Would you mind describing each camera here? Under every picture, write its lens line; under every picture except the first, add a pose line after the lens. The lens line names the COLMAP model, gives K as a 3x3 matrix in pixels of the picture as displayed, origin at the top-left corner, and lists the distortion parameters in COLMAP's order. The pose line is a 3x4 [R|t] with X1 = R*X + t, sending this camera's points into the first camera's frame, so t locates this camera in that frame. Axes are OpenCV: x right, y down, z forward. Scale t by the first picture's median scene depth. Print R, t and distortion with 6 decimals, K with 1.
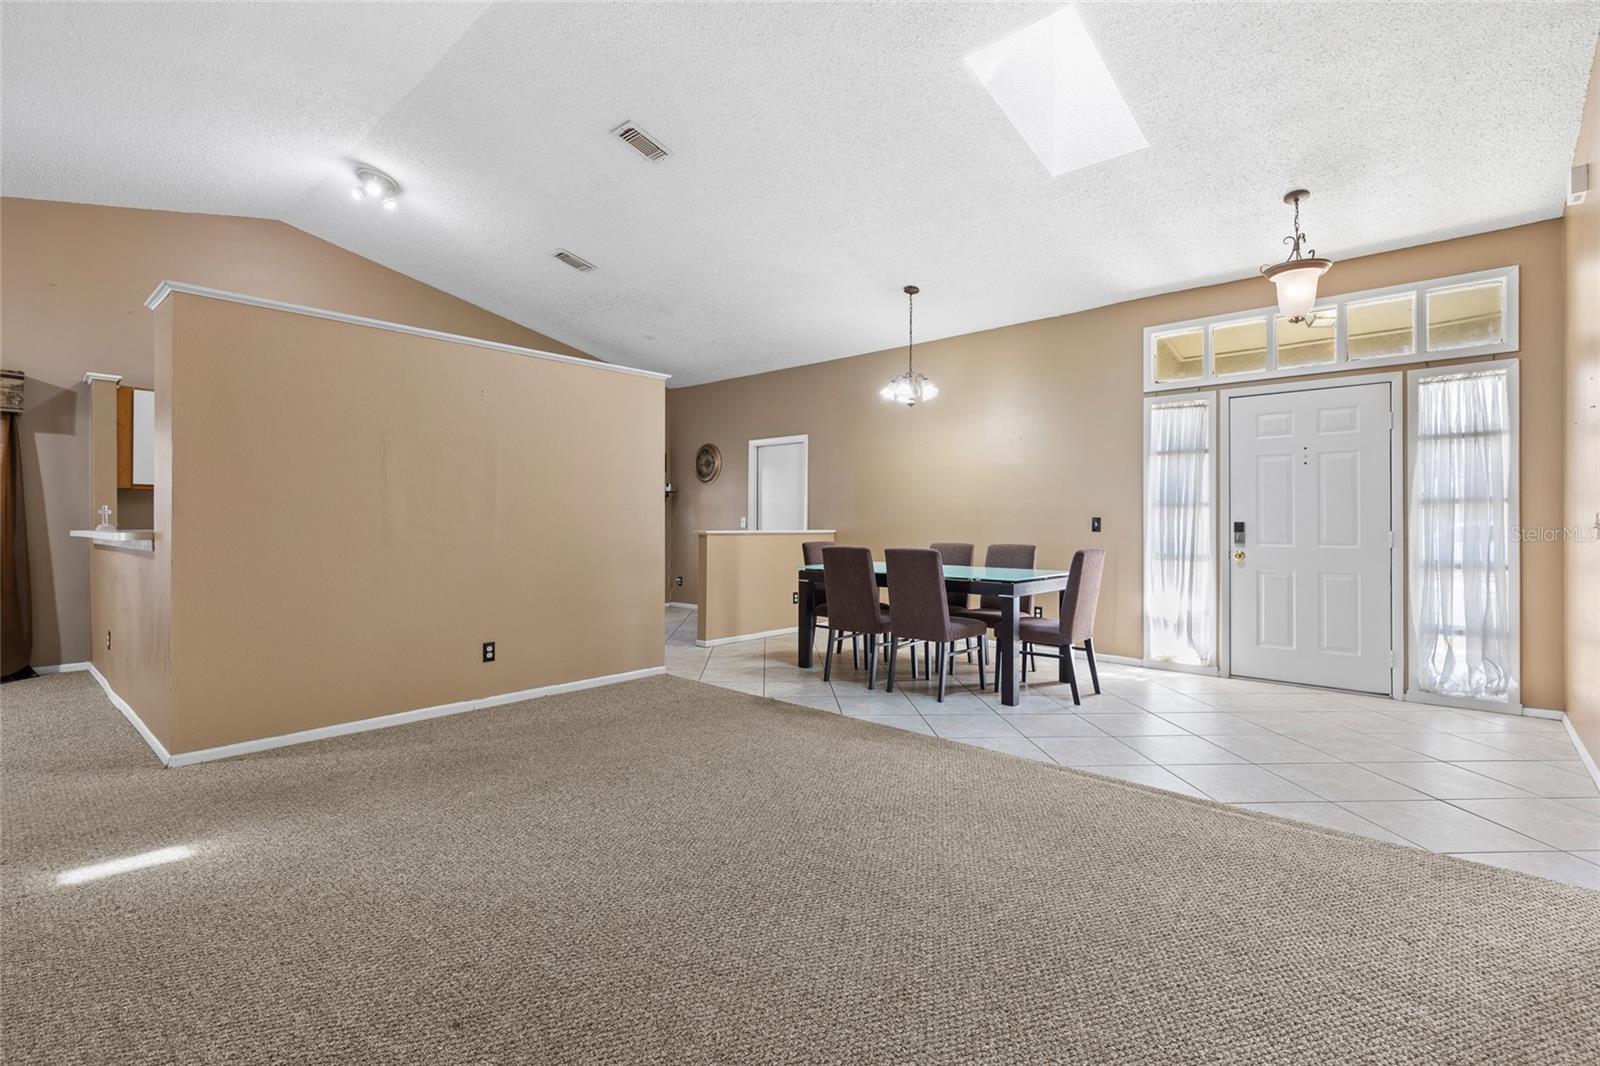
lens RADIAL K [[722.8, 0, 805.7], [0, 722.8, 523.5], [0, 0, 1]] dist [0.007194, 0.000000]
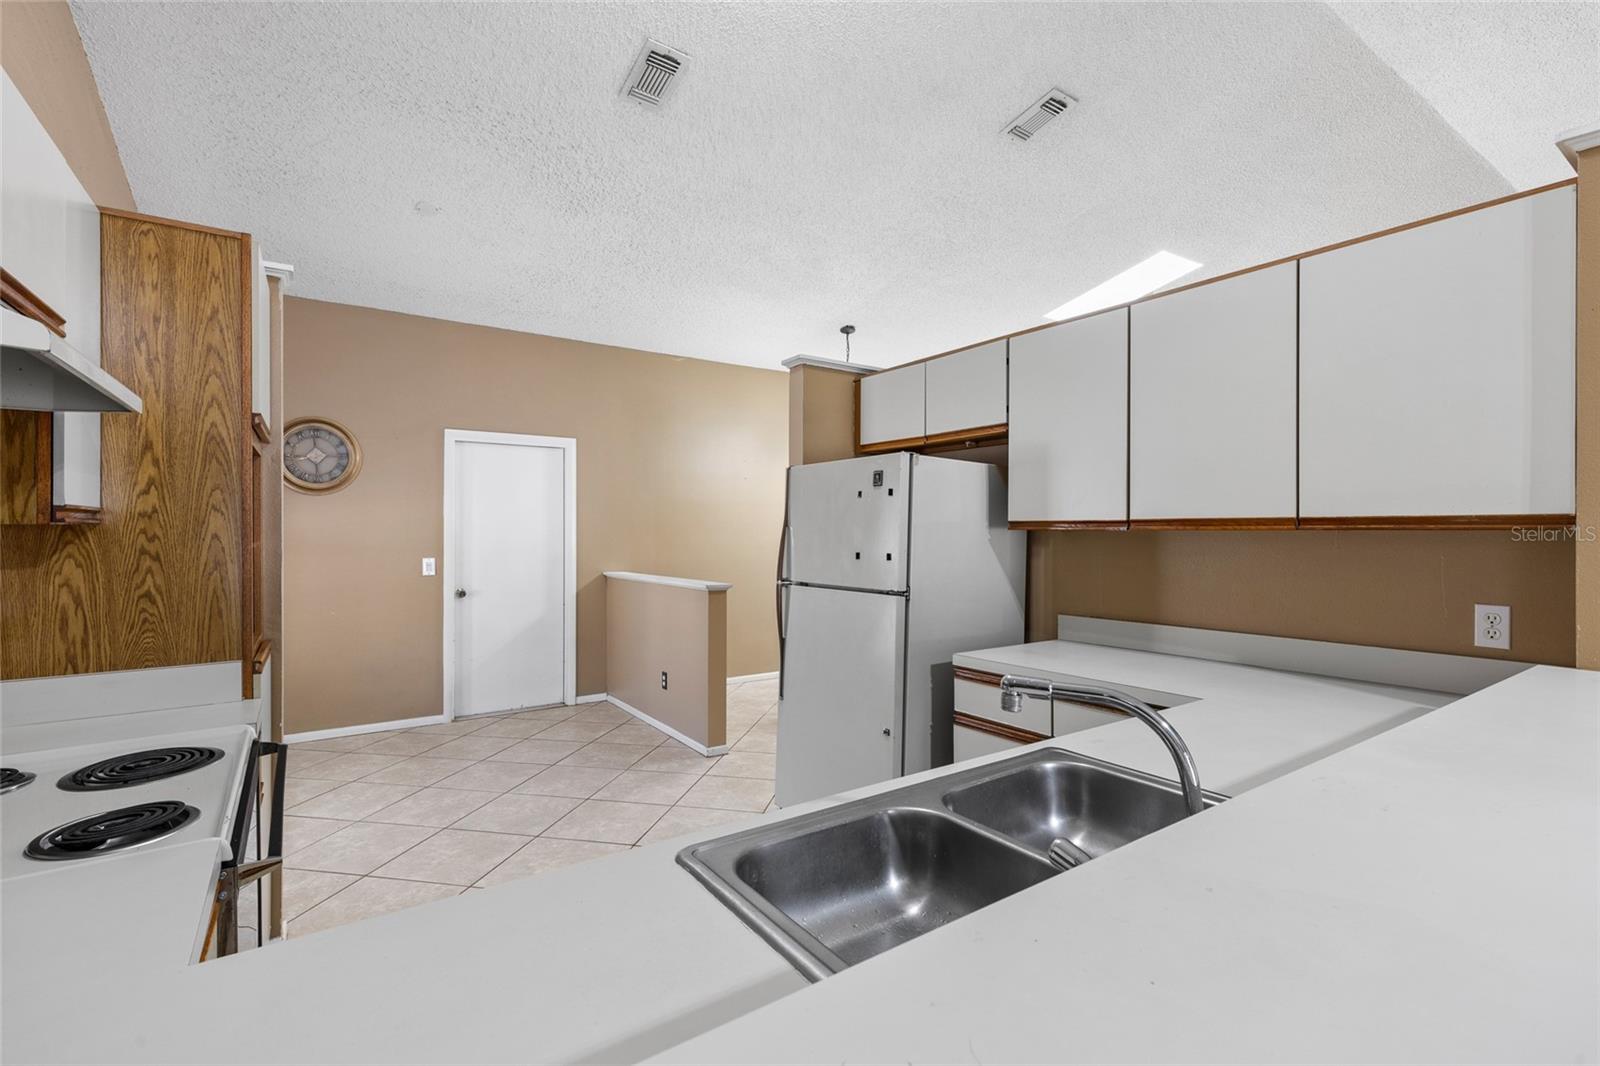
lens RADIAL K [[722.8, 0, 796.1], [0, 722.8, 532.2], [0, 0, 1]] dist [0.007194, 0.000000]
pose [[0.231059, -0.001723, 0.972938, -0.926329], [0.001391, 0.999998, 0.001440, -0.045734], [-0.972939, 0.001021, 0.231061, 0.901006]]
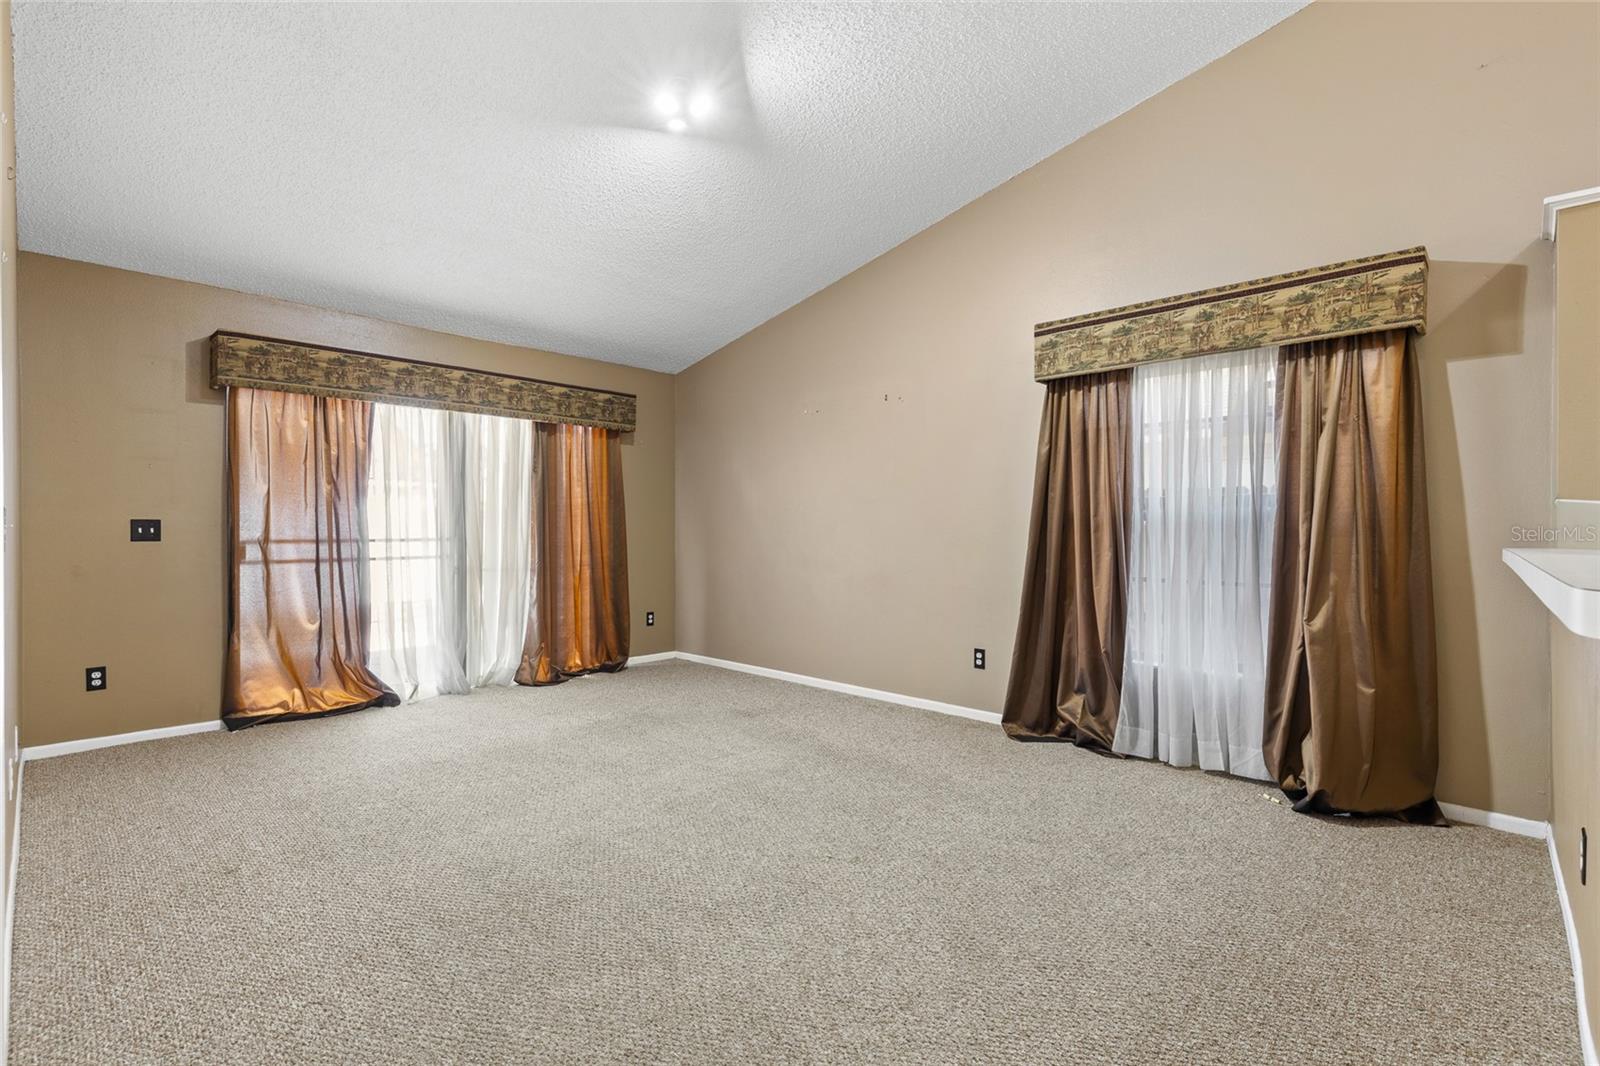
lens RADIAL K [[722.8, 0, 796.1], [0, 722.8, 525.8], [0, 0, 1]] dist [0.007194, 0.000000]
pose [[-0.019598, 0.008036, -0.999776, -0.501950], [0.002963, 0.999964, 0.007980, -0.010122], [0.999804, -0.002806, -0.019621, 0.519821]]
